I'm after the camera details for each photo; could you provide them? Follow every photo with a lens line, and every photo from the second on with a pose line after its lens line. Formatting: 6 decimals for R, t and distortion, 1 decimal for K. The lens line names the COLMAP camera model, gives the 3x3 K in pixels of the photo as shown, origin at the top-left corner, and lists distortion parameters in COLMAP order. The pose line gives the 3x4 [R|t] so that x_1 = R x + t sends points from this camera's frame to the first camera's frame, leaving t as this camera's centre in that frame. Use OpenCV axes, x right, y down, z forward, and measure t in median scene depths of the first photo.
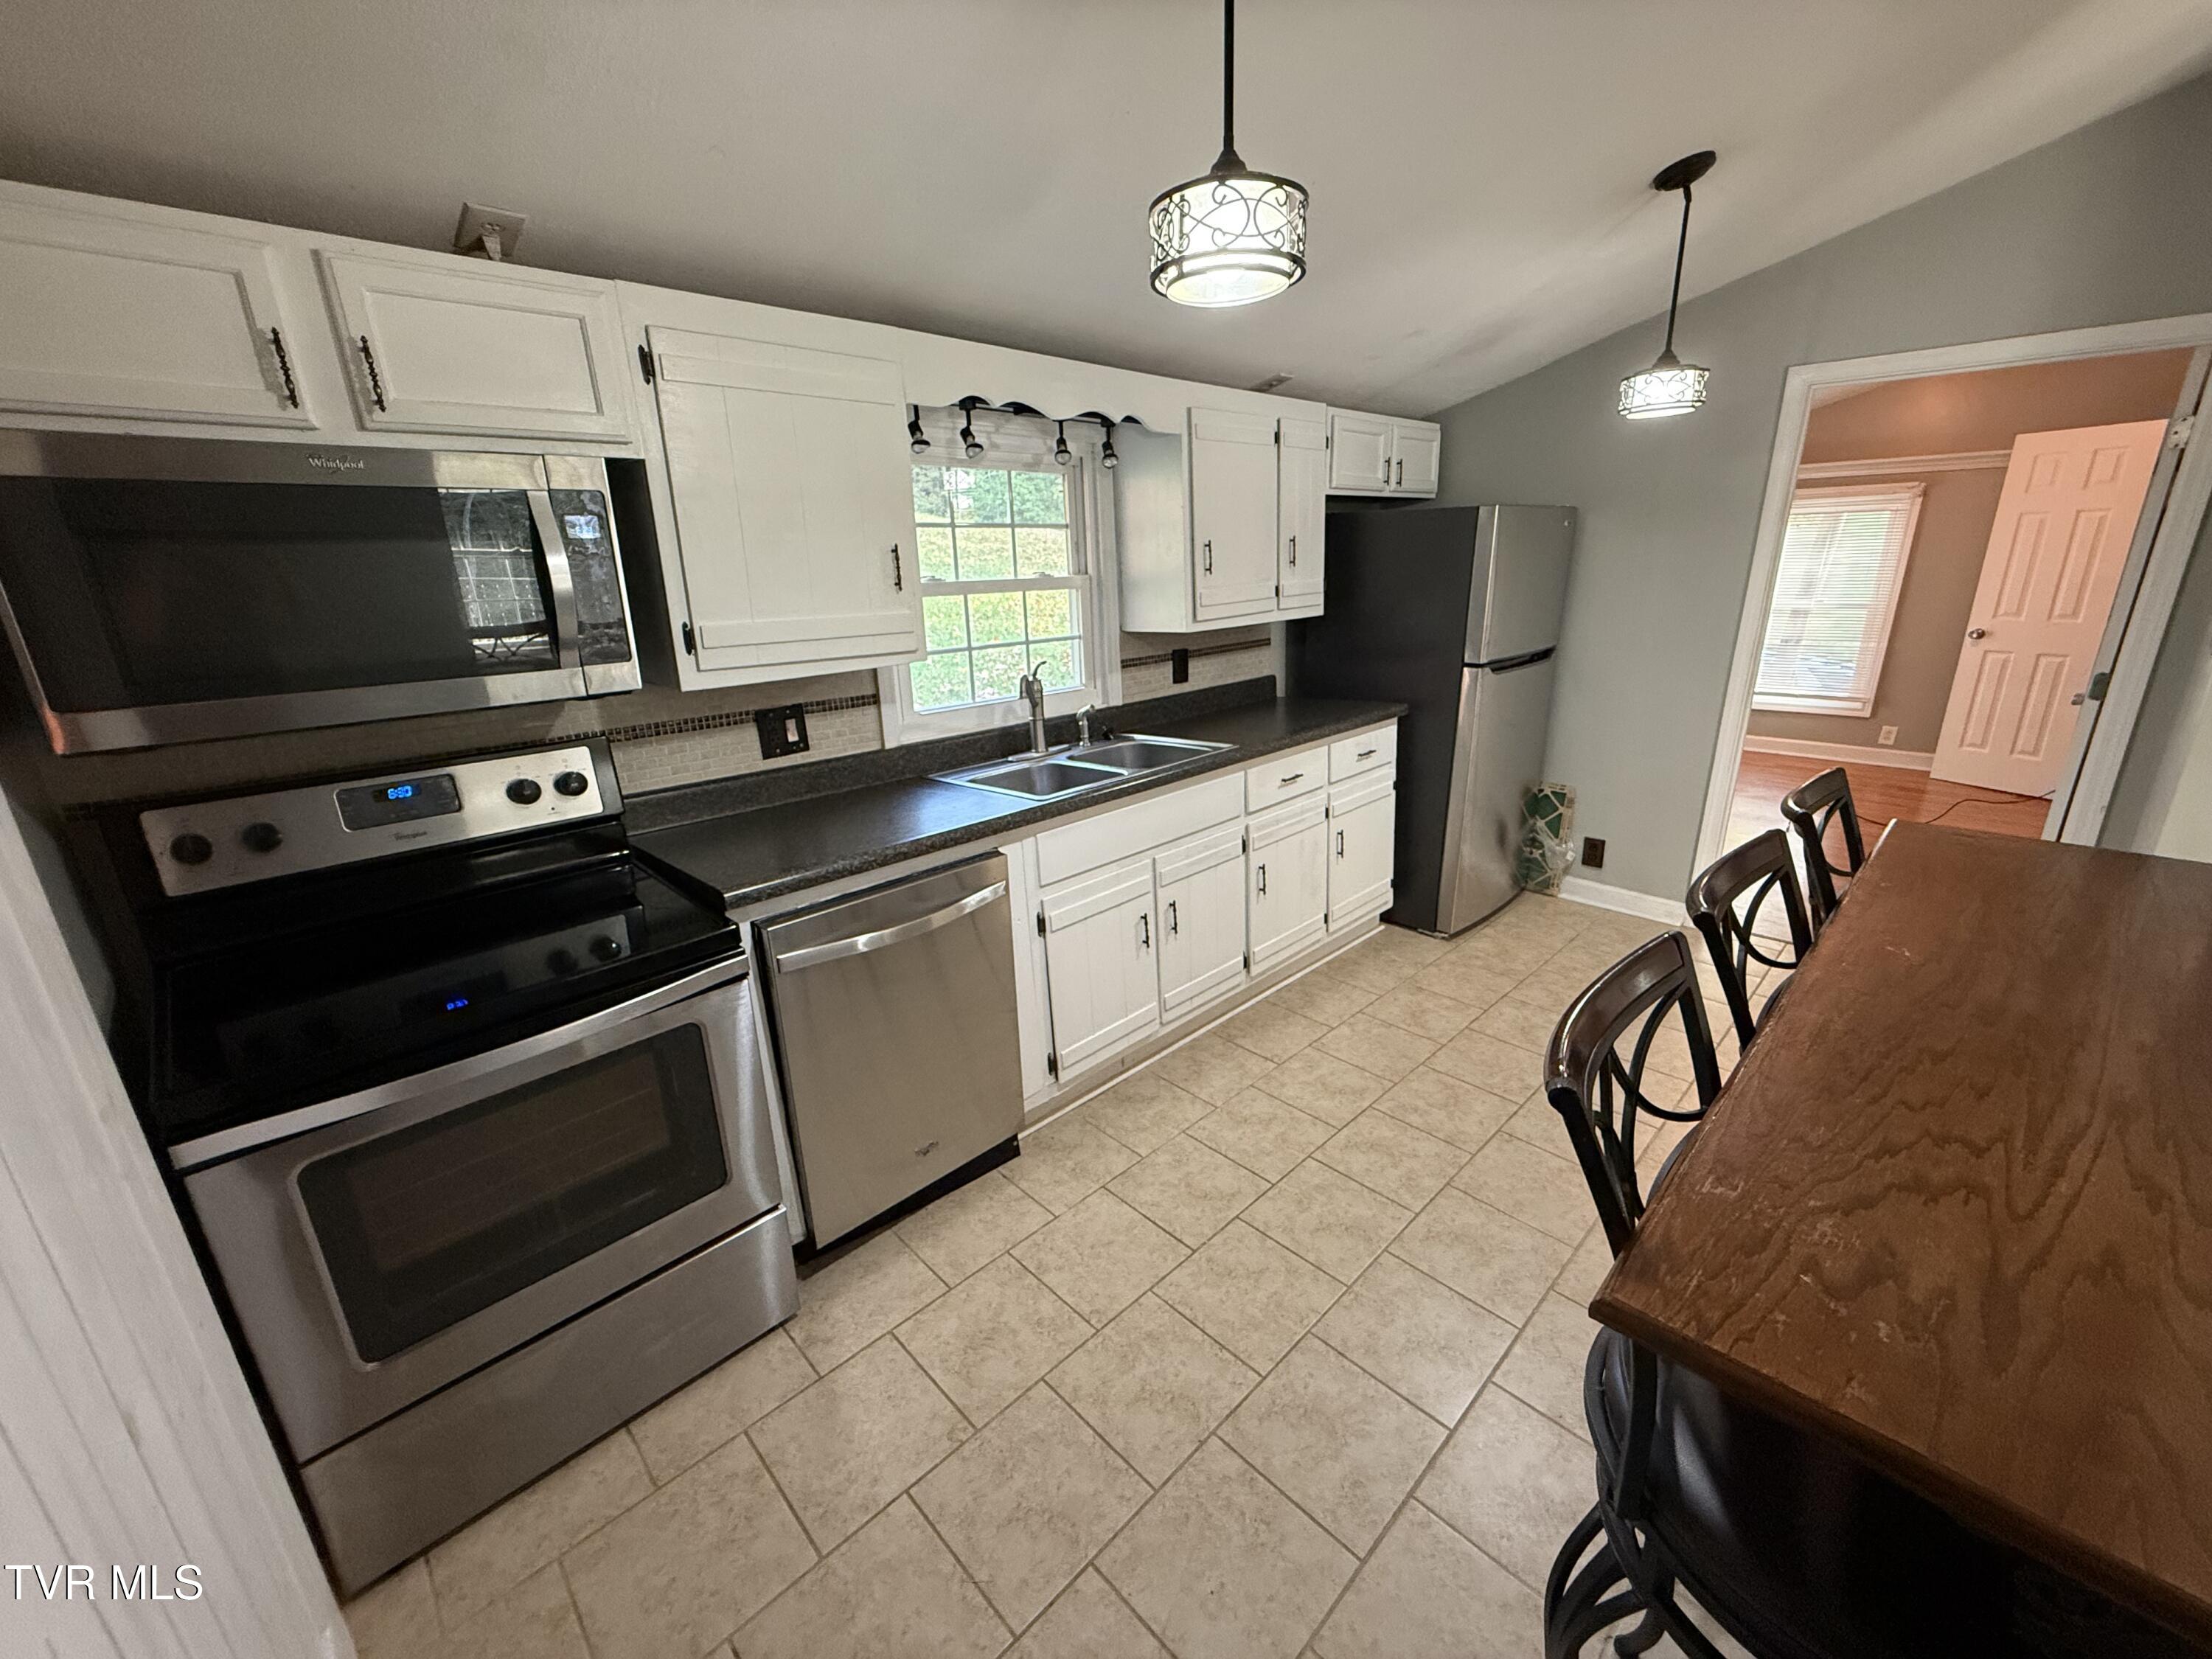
lens RADIAL K [[884.1, 0, 1101.7], [0, 884.1, 839.2], [0, 0, 1]] dist [-0.003500, 0.001074]
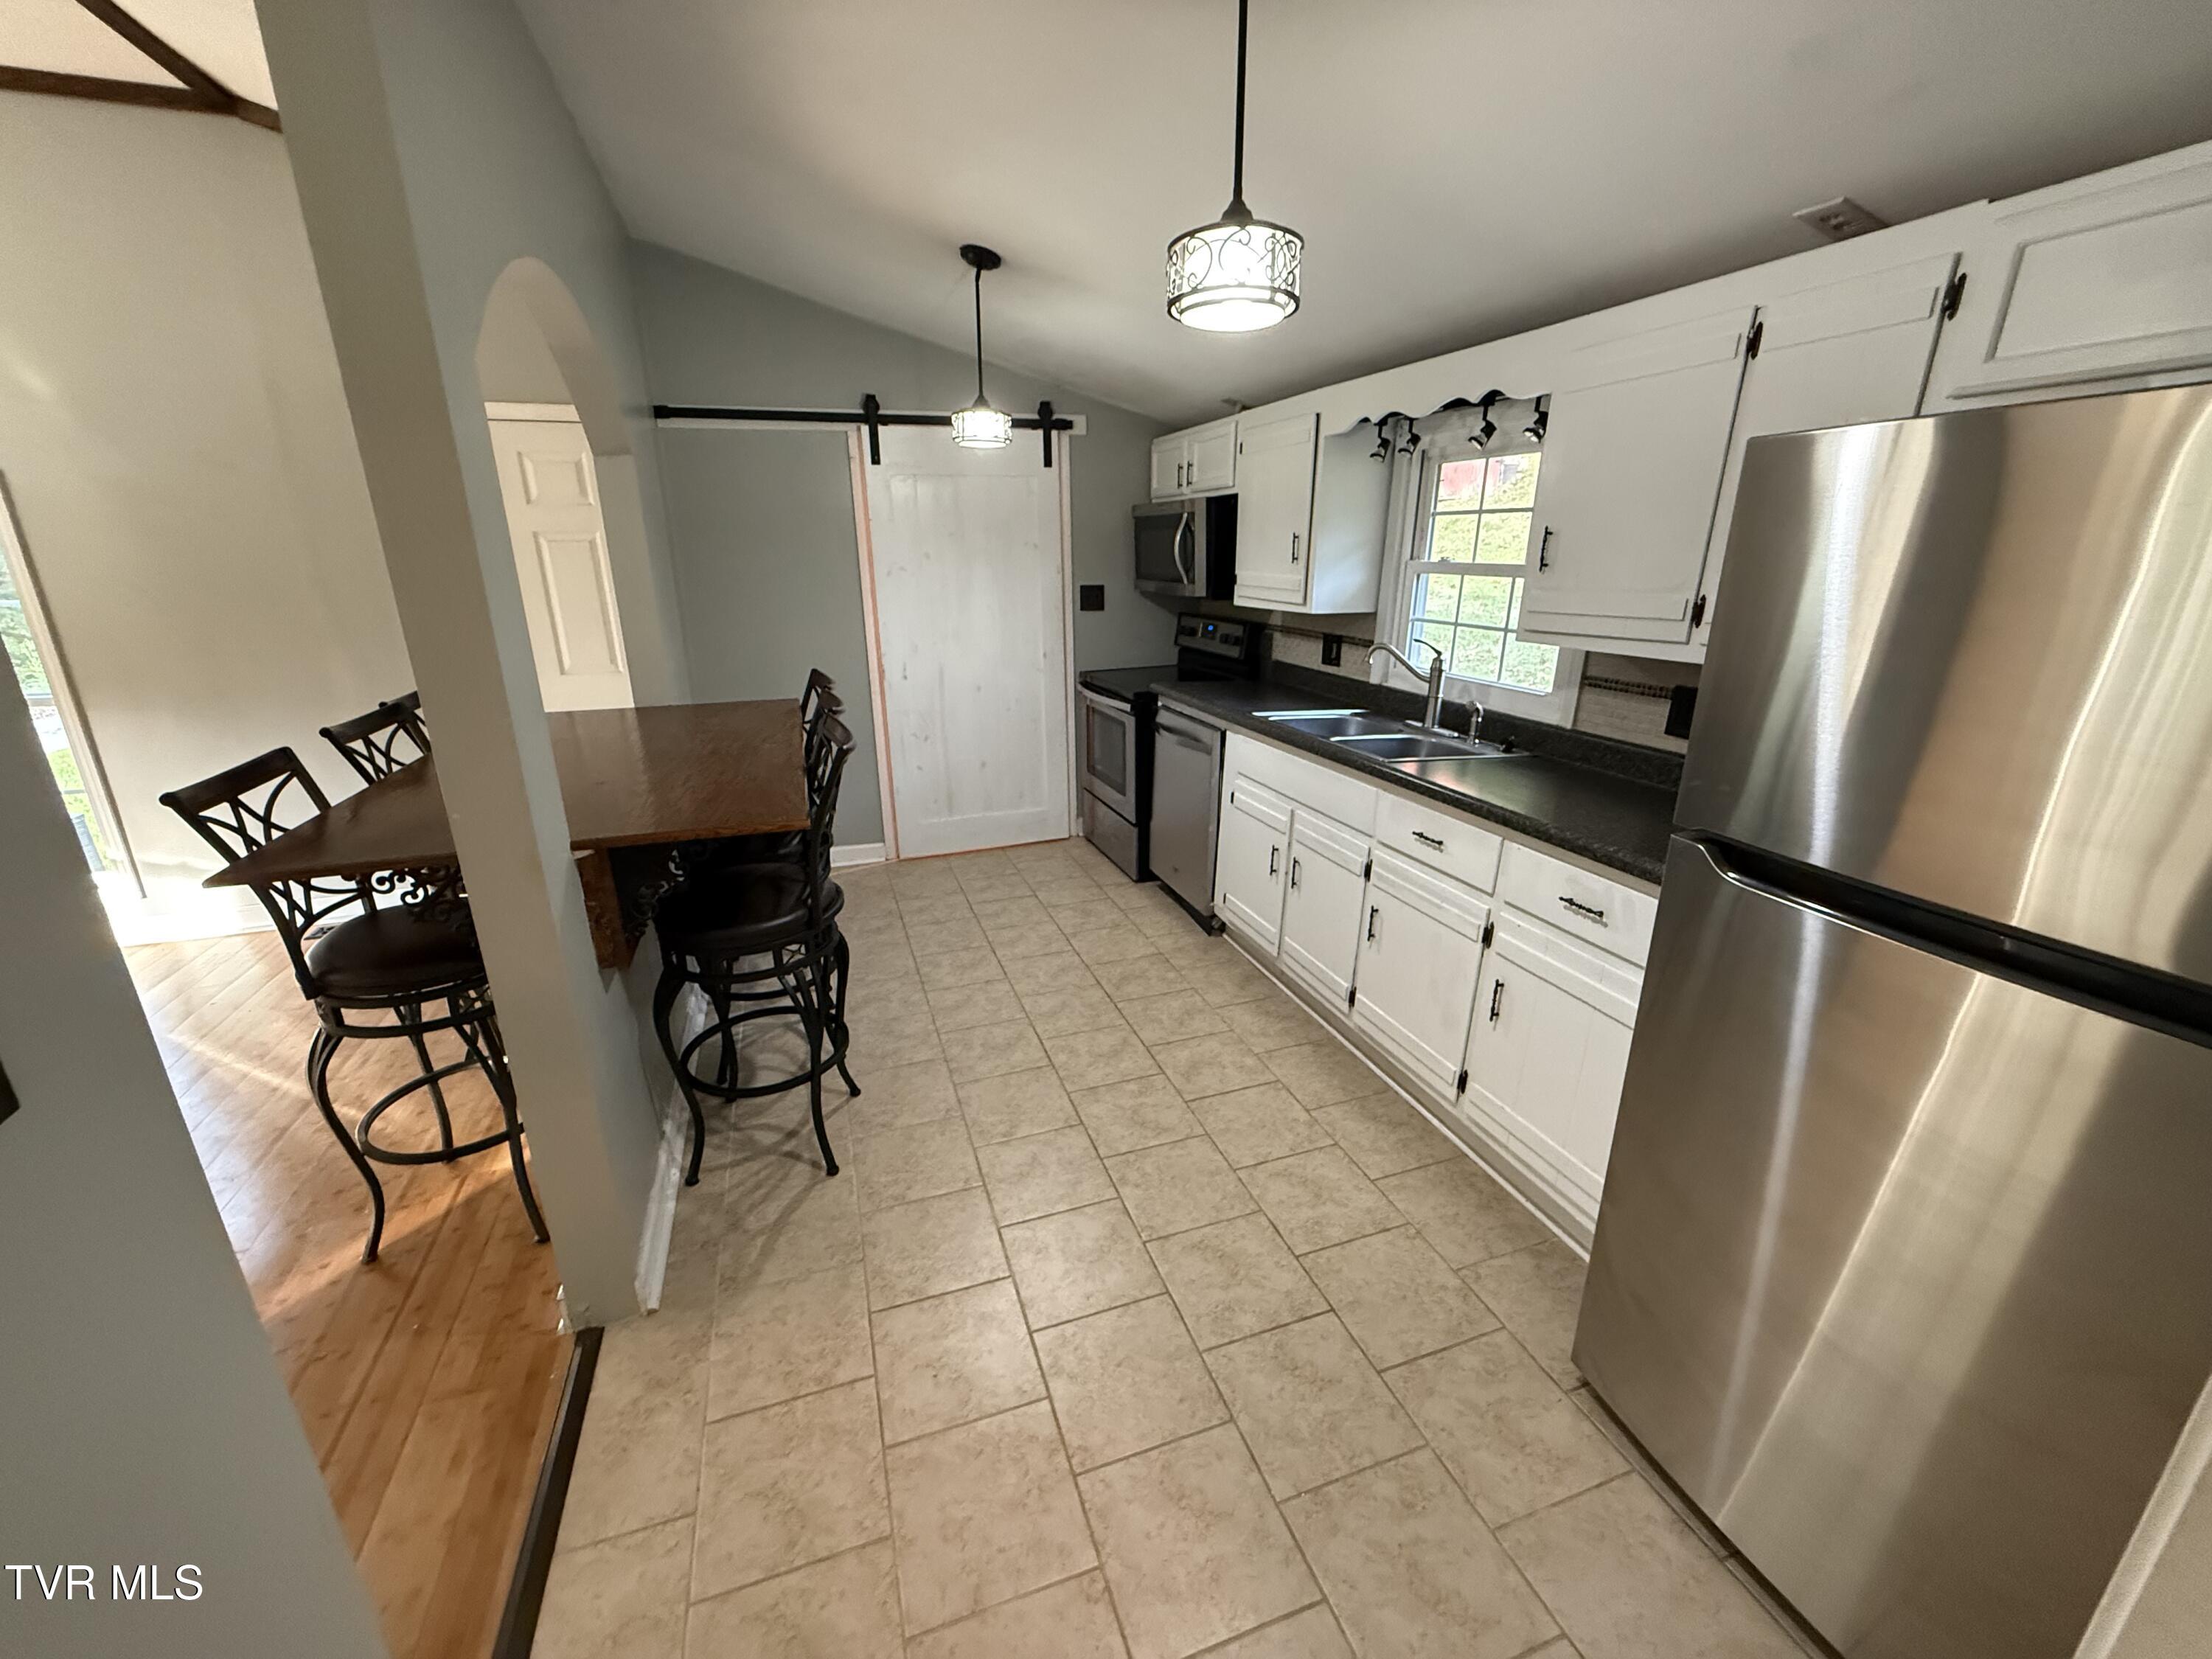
lens RADIAL K [[884.1, 0, 1096.7], [0, 884.1, 833.2], [0, 0, 1]] dist [-0.003500, 0.001074]
pose [[-0.430828, 0.309085, -0.847852, 1.093502], [-0.256942, 0.858618, 0.443573, -0.375806], [0.865083, 0.408952, -0.290500, 1.066008]]
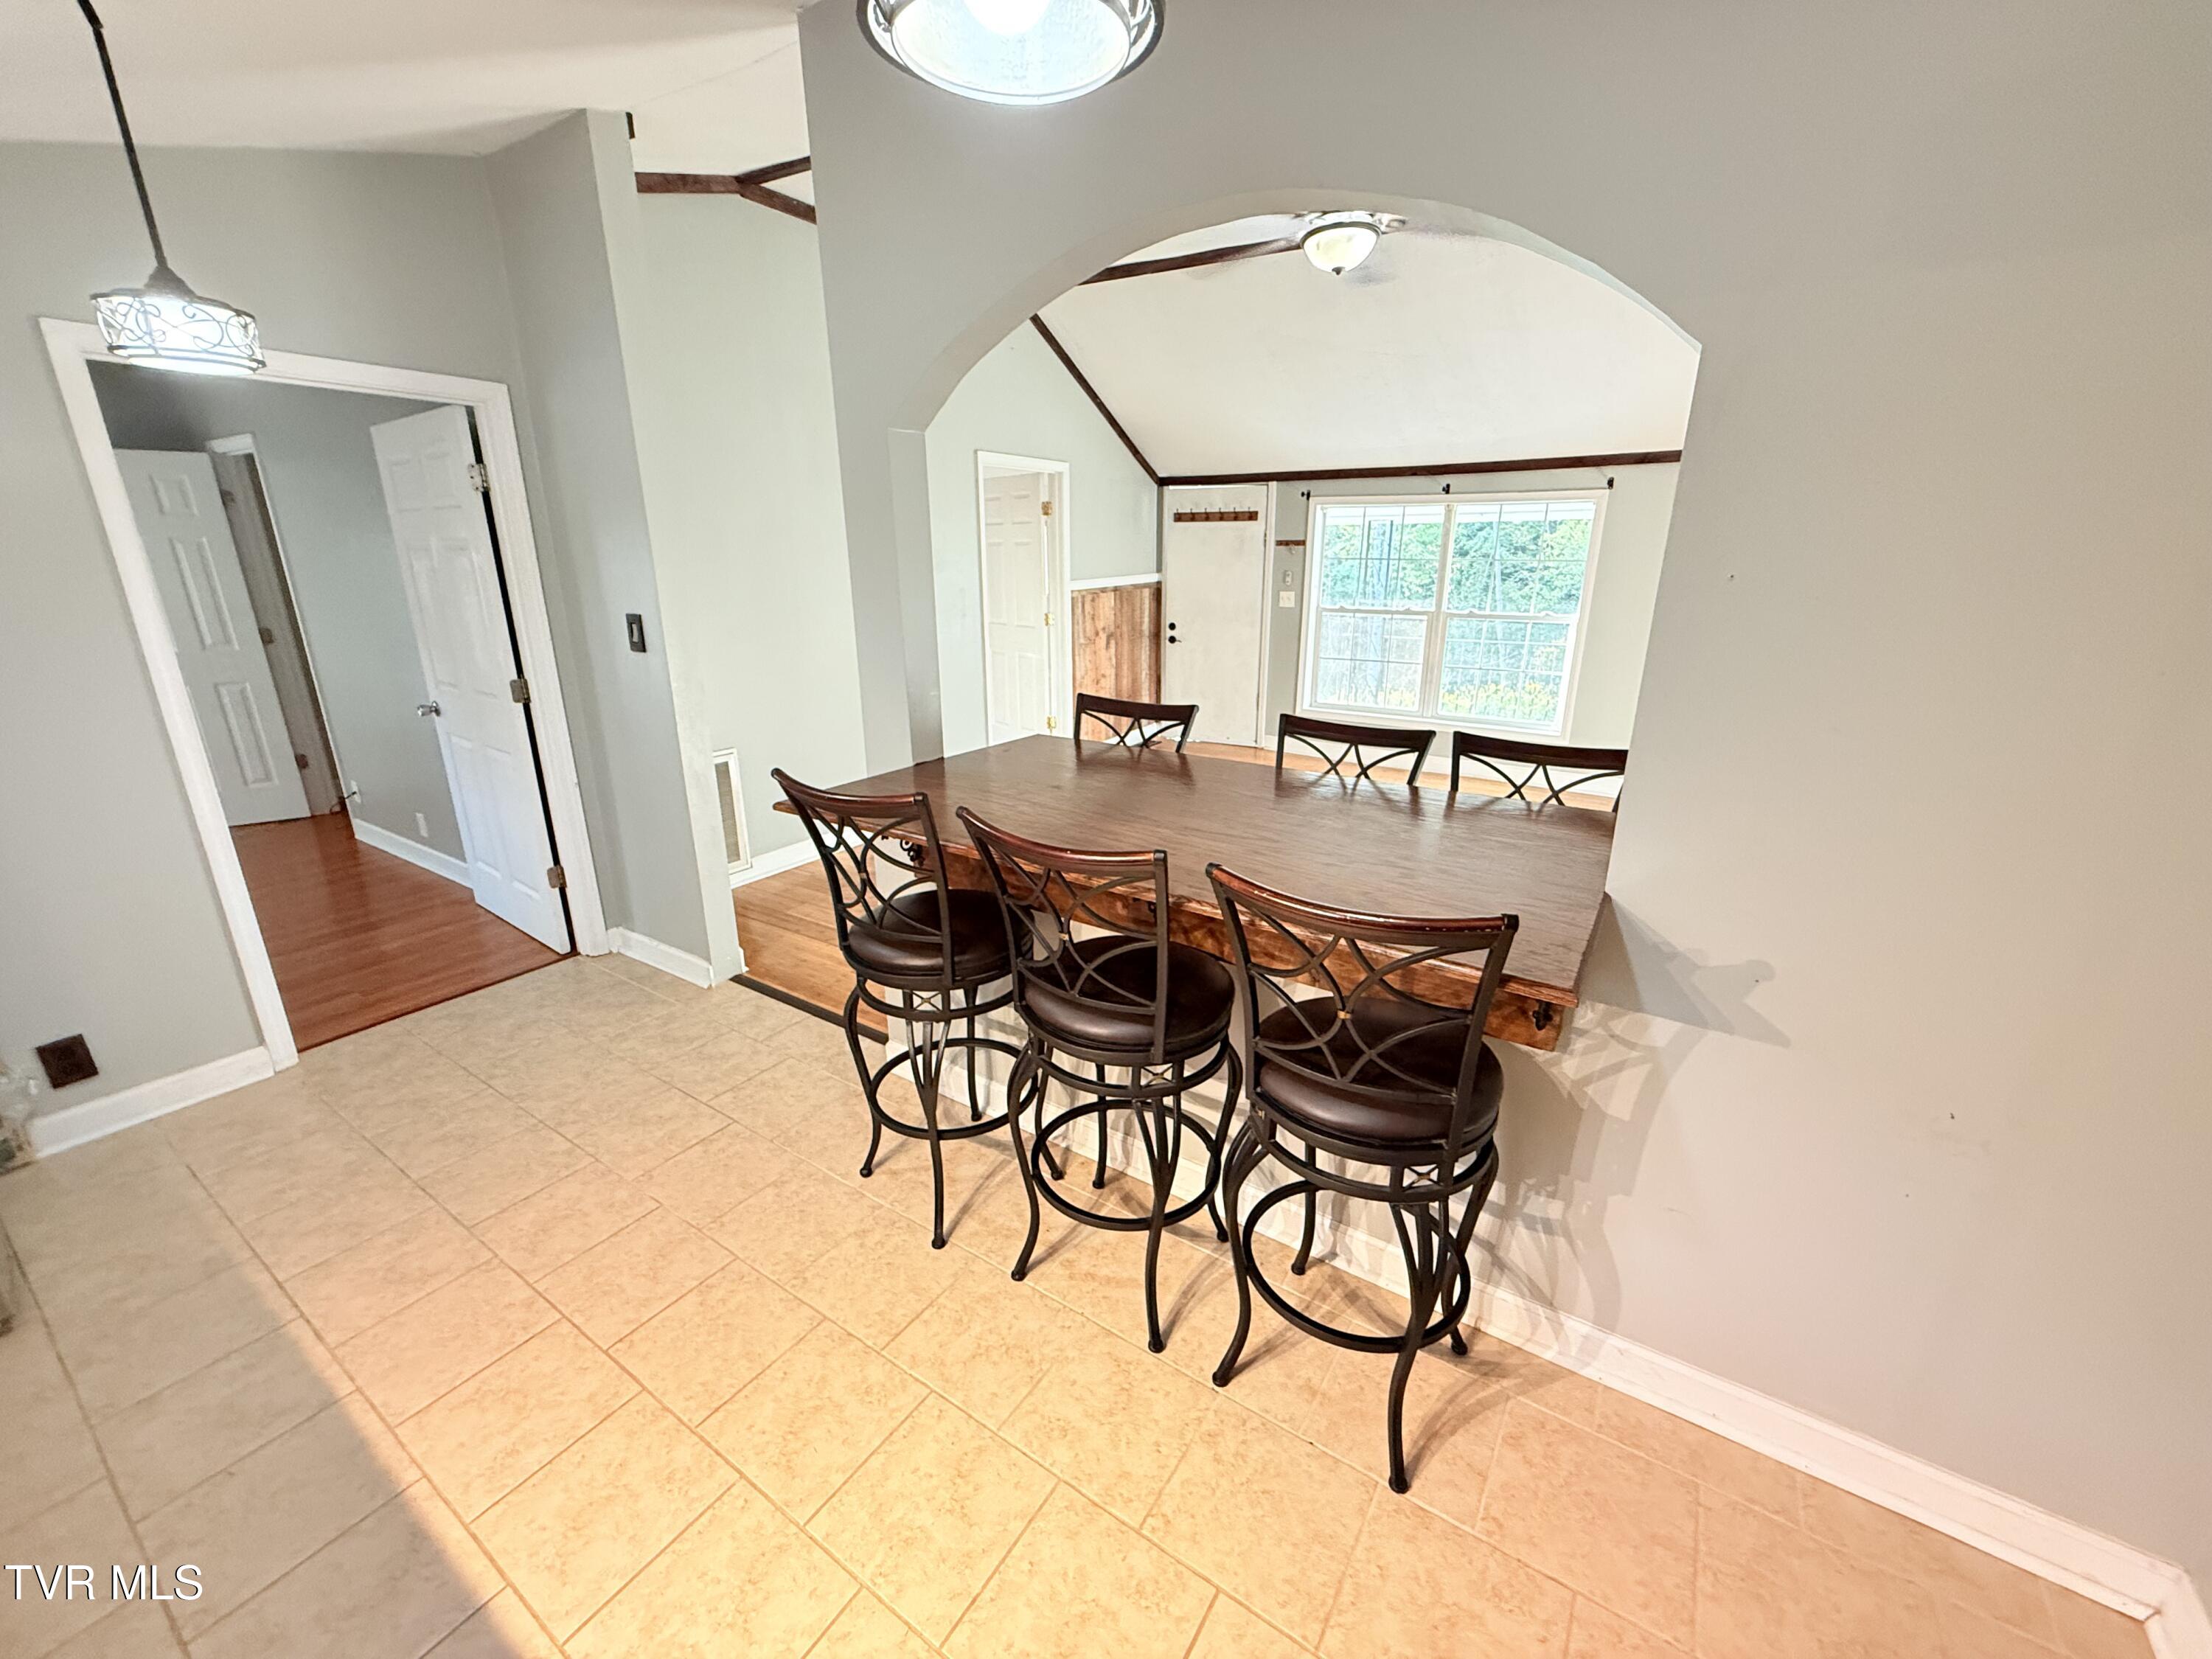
lens RADIAL K [[884.1, 0, 1109.3], [0, 884.1, 821.5], [0, 0, 1]] dist [-0.003500, 0.001074]
pose [[-0.212330, -0.251328, 0.944325, -0.206626], [0.303601, 0.901571, 0.308214, -0.155937], [-0.928839, 0.352141, -0.115127, 0.487402]]
